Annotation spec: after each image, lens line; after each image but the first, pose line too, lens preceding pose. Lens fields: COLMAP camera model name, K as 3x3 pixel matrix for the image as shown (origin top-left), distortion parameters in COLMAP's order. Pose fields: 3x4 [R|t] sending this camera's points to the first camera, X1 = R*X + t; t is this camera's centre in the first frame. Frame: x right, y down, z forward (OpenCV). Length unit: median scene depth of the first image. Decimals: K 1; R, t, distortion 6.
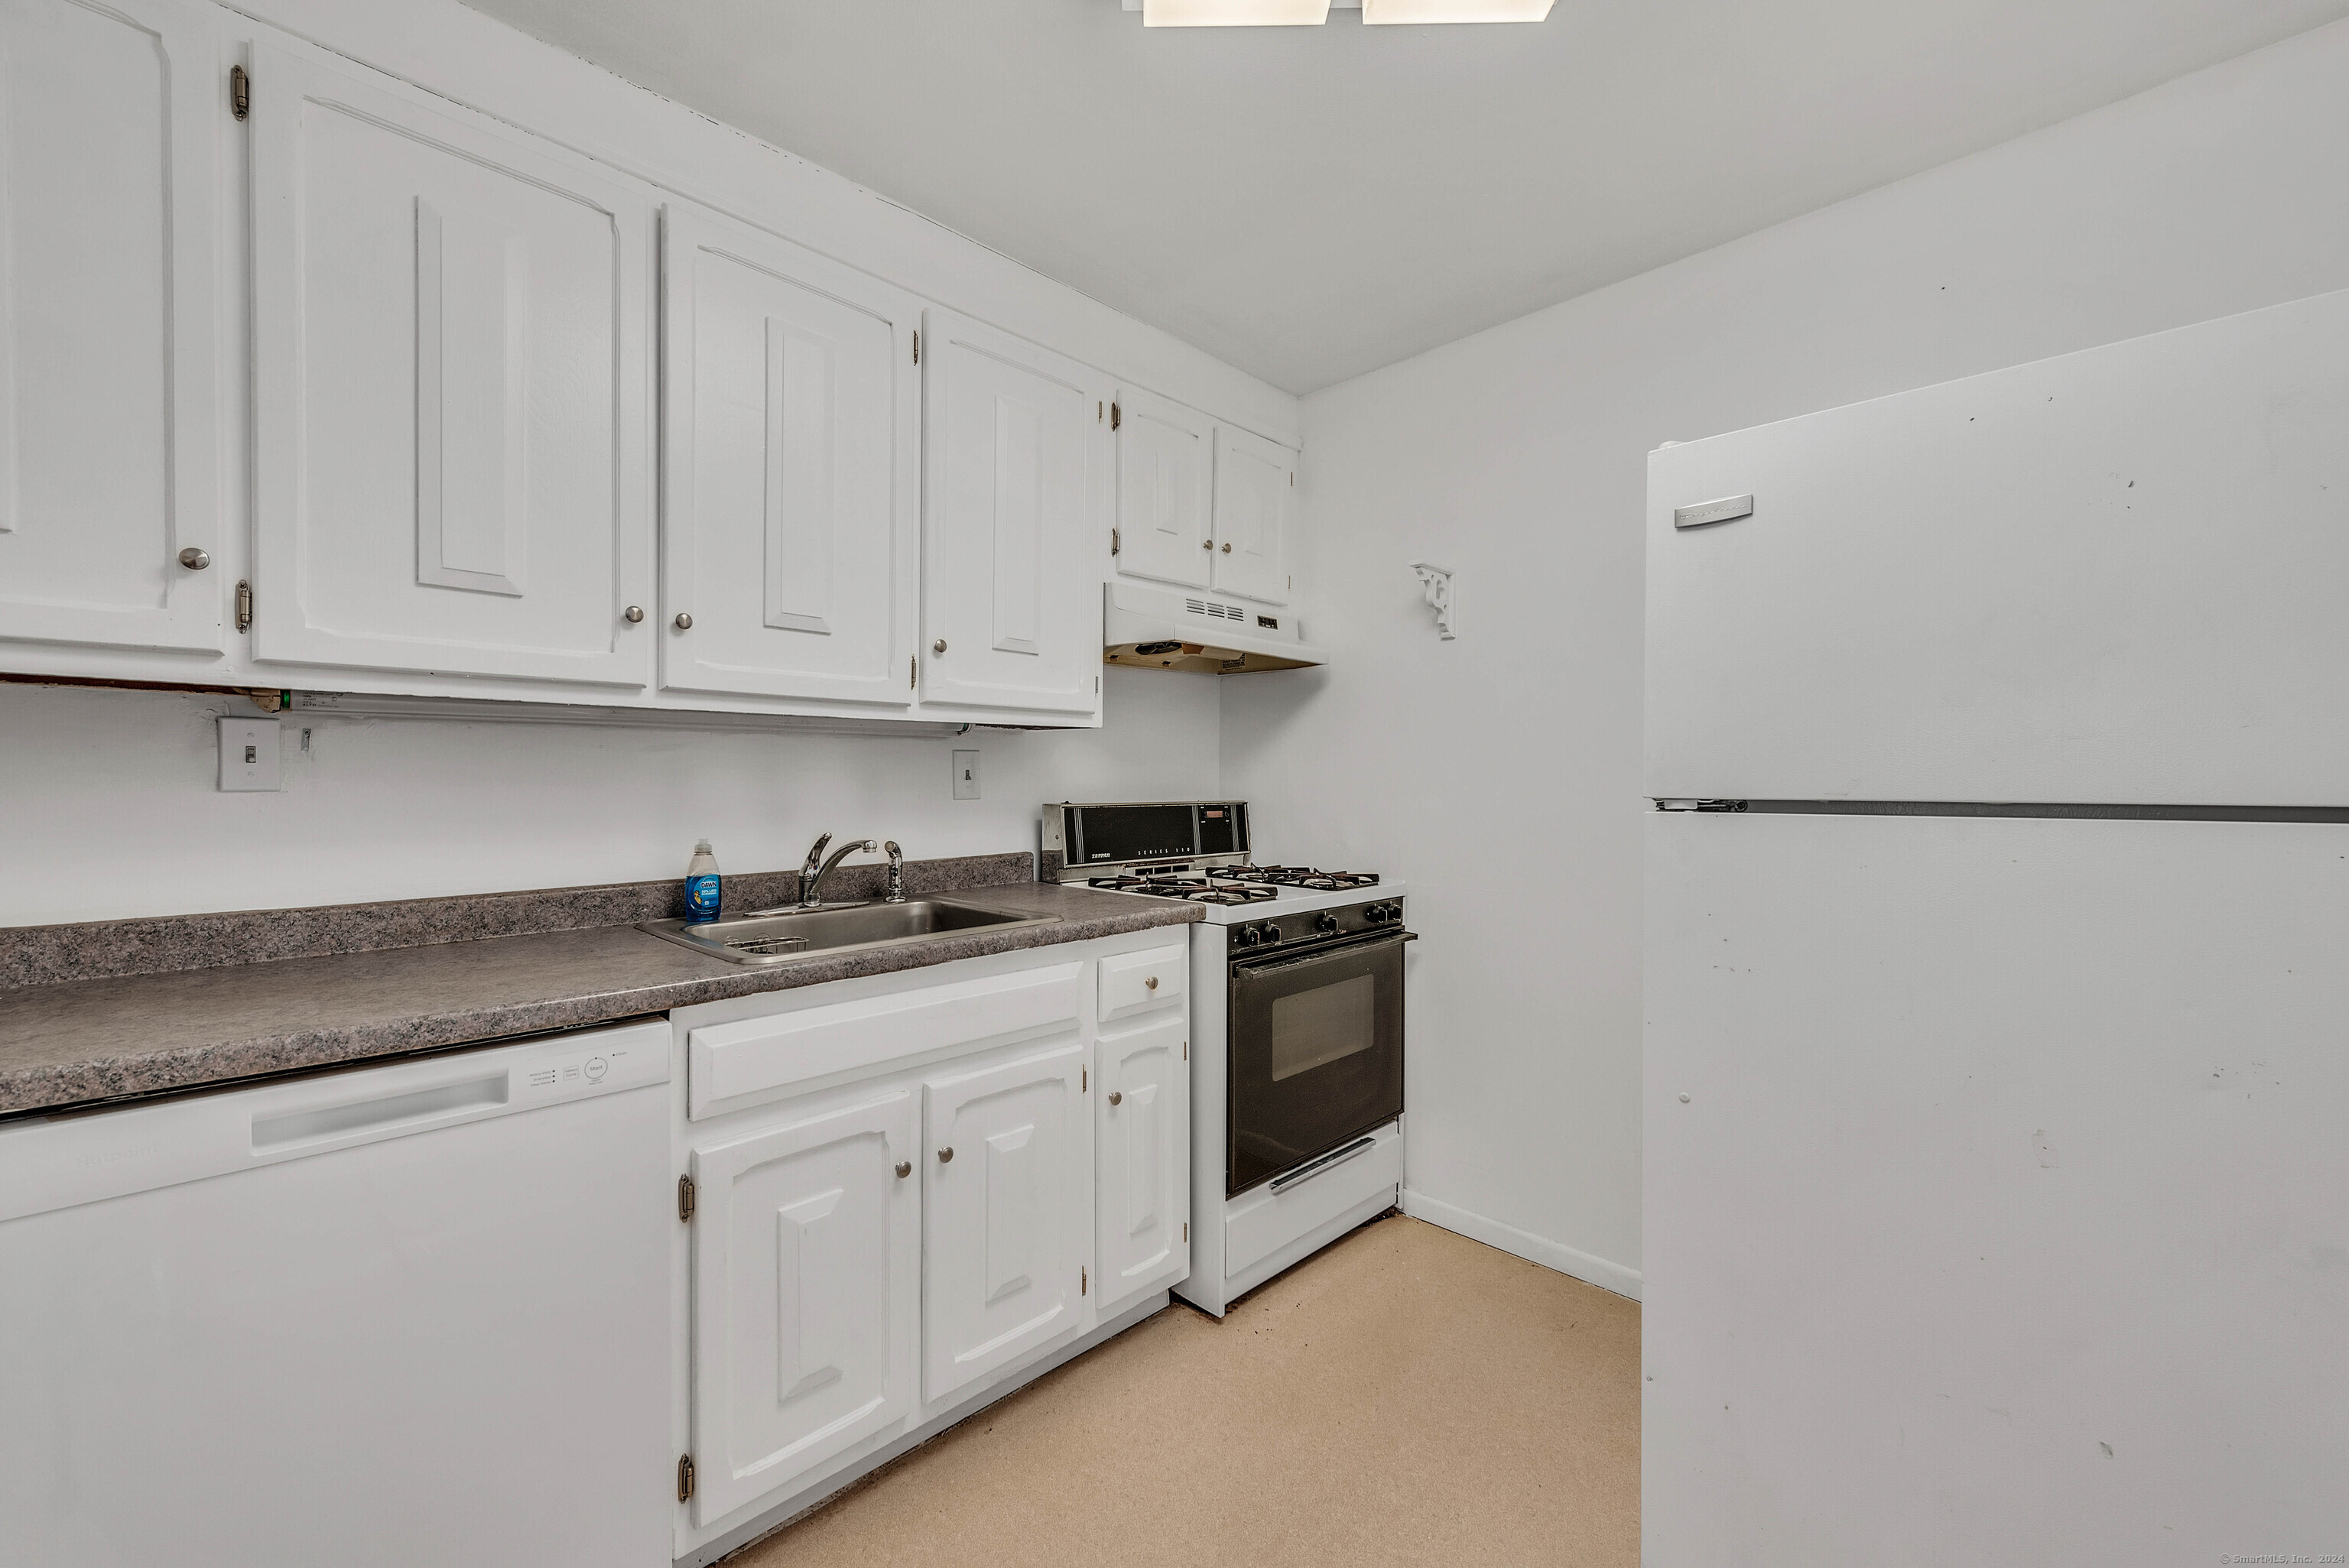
lens RADIAL K [[907.8, 0, 1171.2], [0, 907.8, 786.7], [0, 0, 1]] dist [0.001715, 0.000081]
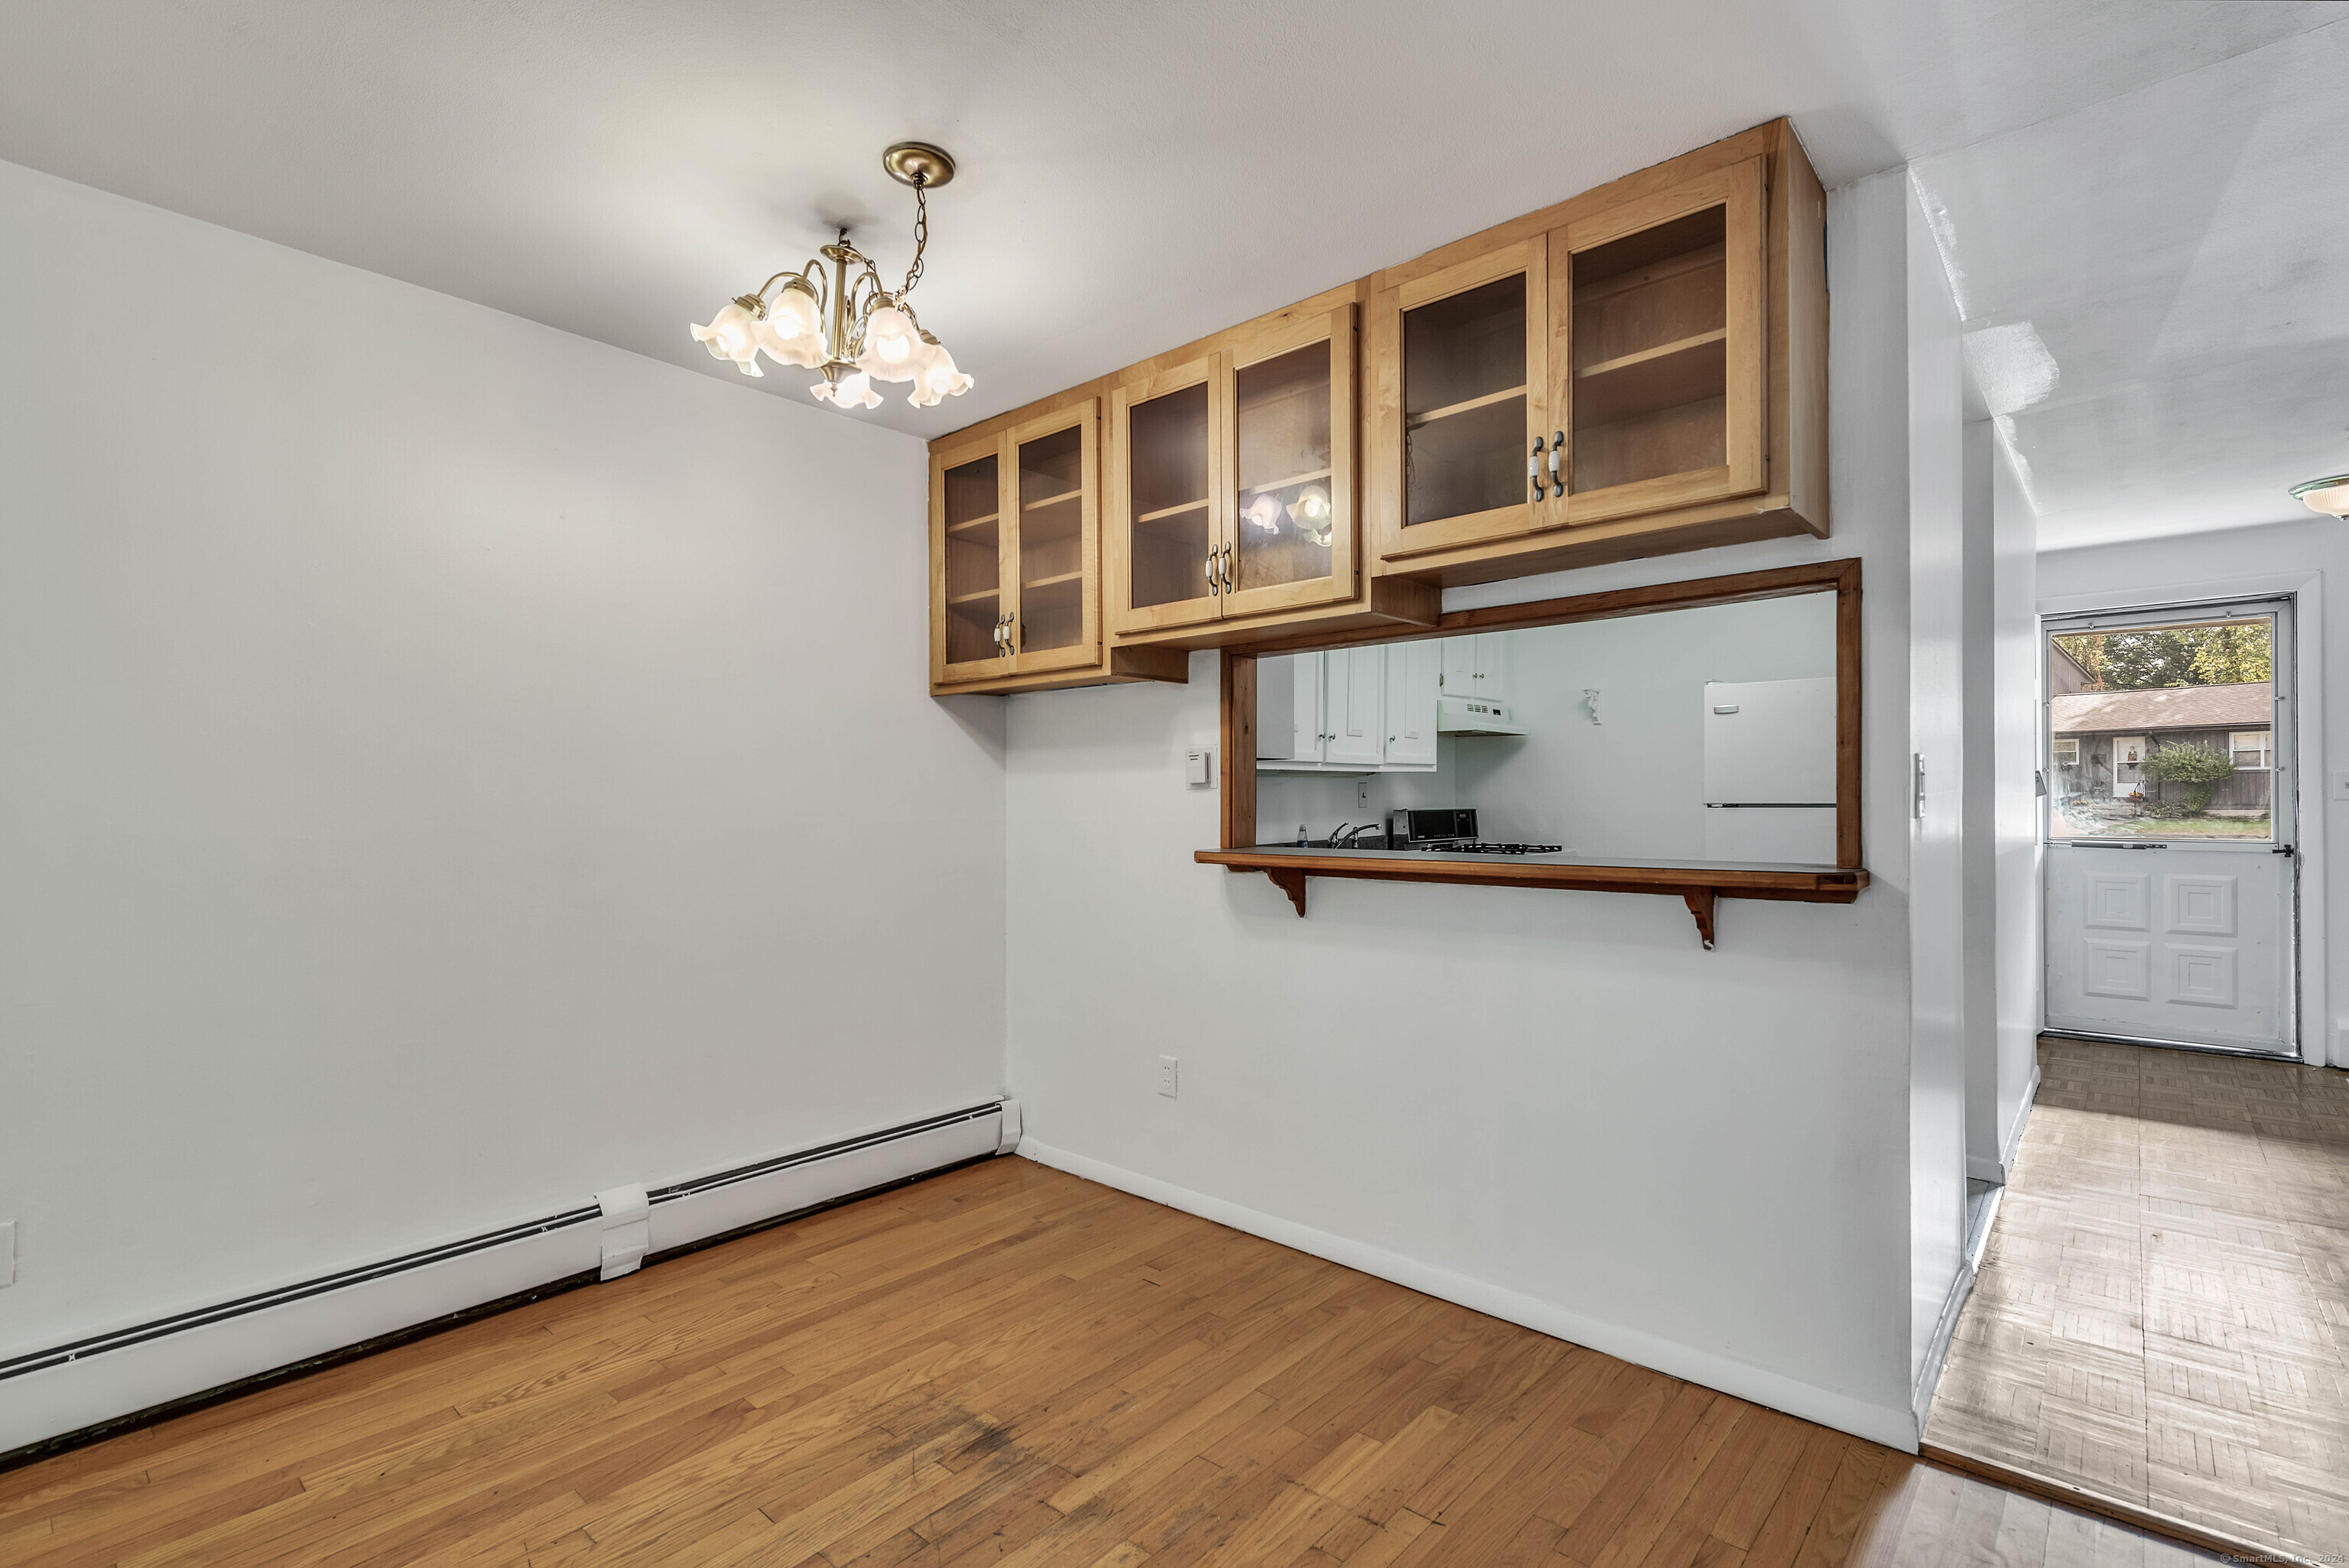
lens RADIAL K [[1091.1, 0, 1176.3], [0, 1091.1, 788.4], [0, 0, 1]] dist [0.010047, -0.001062]
pose [[0.997823, -0.007403, 0.065538, -1.082158], [0.008303, 0.999875, -0.013469, 0.000468], [-0.065430, 0.013984, 0.997759, -1.847392]]
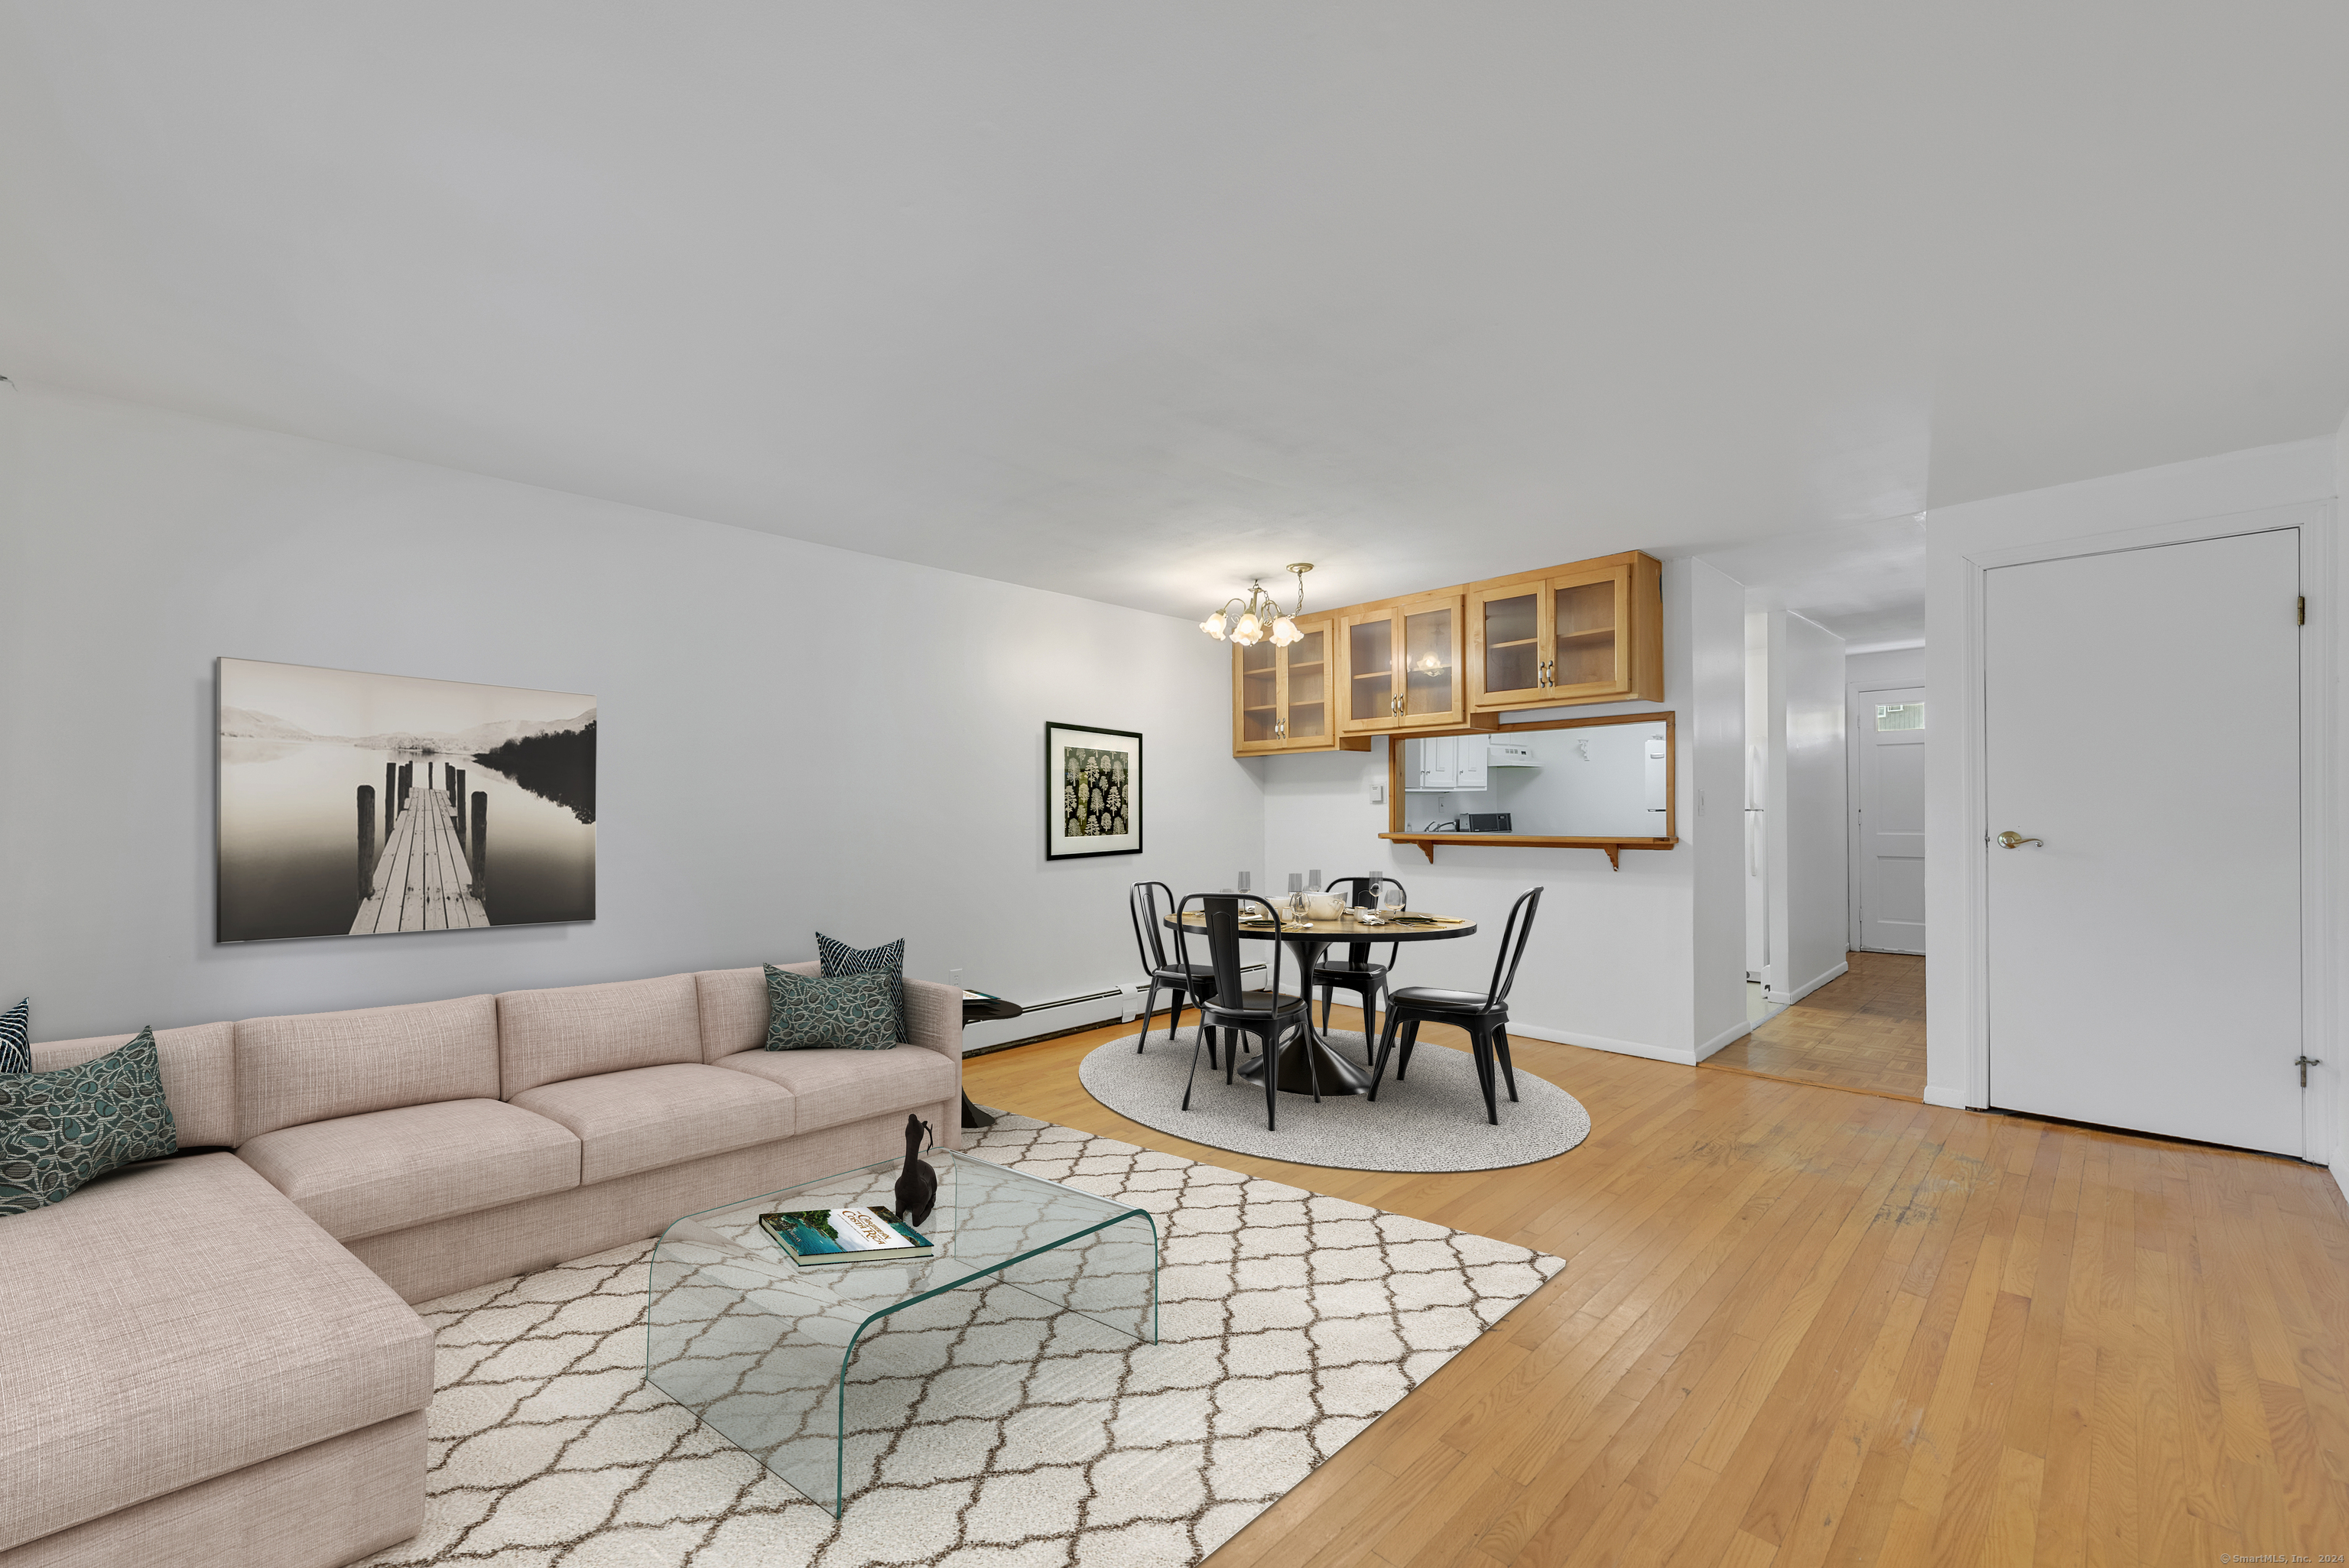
lens RADIAL K [[956.3, 0, 1191.1], [0, 956.3, 805.3], [0, 0, 1]] dist [0.015669, 0.000969]
pose [[0.999750, -0.012054, 0.018831, -1.640277], [0.012143, 0.999916, -0.004615, -0.009550], [-0.018774, 0.004843, 0.999812, -3.342831]]
